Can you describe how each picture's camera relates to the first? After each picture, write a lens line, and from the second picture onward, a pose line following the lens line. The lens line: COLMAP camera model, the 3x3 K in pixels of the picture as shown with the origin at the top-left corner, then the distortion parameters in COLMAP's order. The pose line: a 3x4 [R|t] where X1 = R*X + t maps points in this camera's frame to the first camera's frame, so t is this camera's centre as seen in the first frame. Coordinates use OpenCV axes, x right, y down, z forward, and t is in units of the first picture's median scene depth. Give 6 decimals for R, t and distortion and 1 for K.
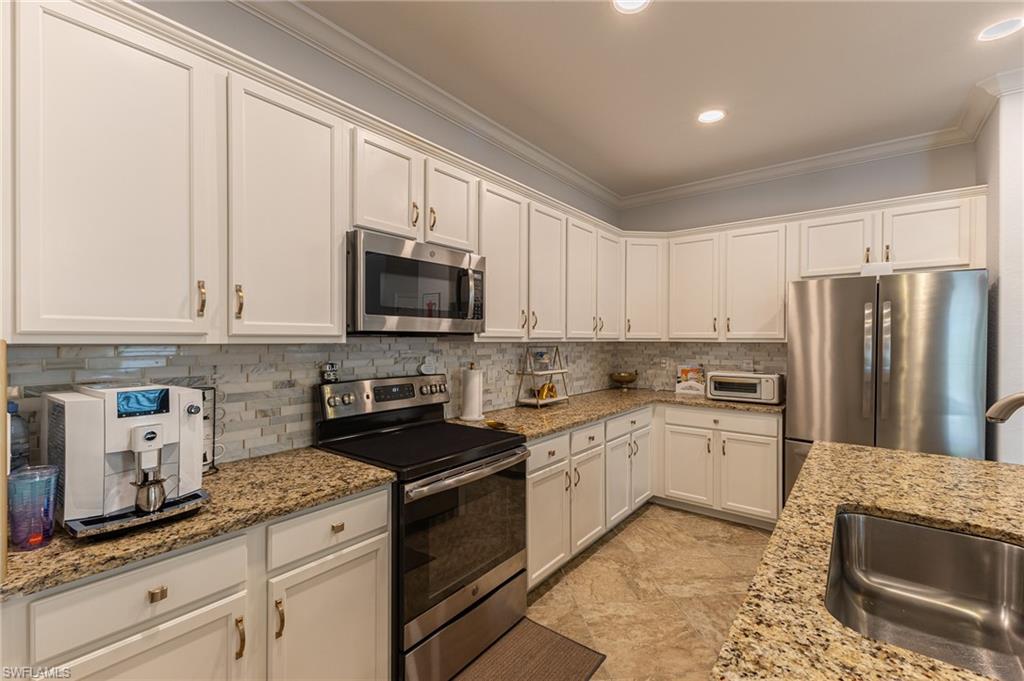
lens RADIAL K [[441.6, 0, 511.3], [0, 441.6, 340.1], [0, 0, 1]] dist [0.015436, -0.001949]
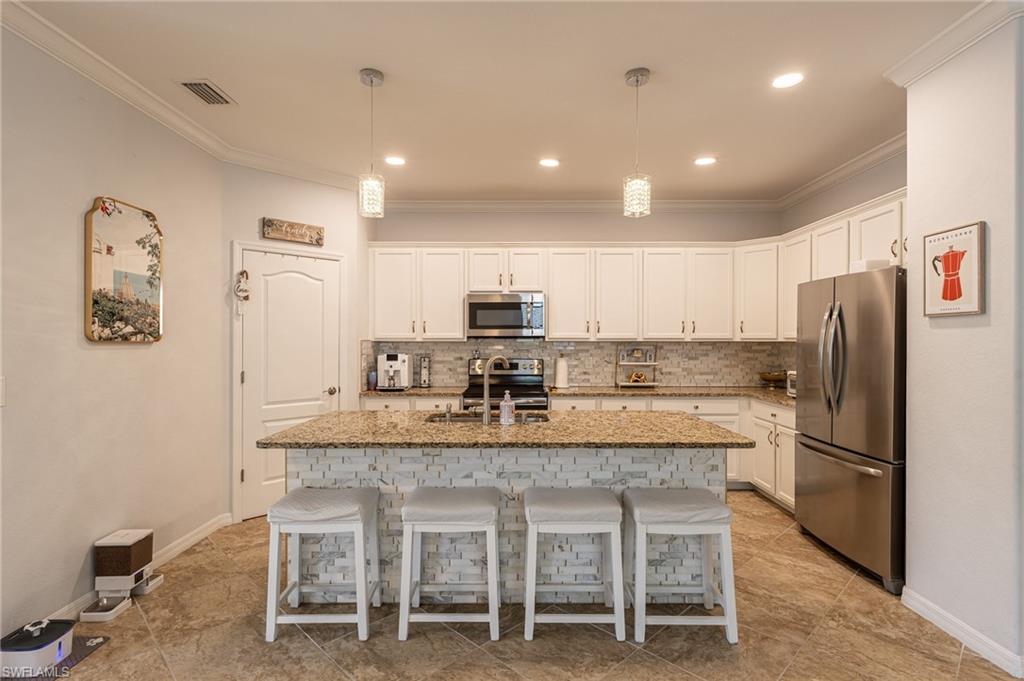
lens RADIAL K [[494.7, 0, 512.9], [0, 494.7, 339.1], [0, 0, 1]] dist [0.009976, 0.001355]
pose [[0.621028, -0.005548, -0.783769, 1.494954], [-0.000464, 0.999972, -0.007446, 0.011657], [0.783788, 0.004988, 0.621008, -0.364819]]
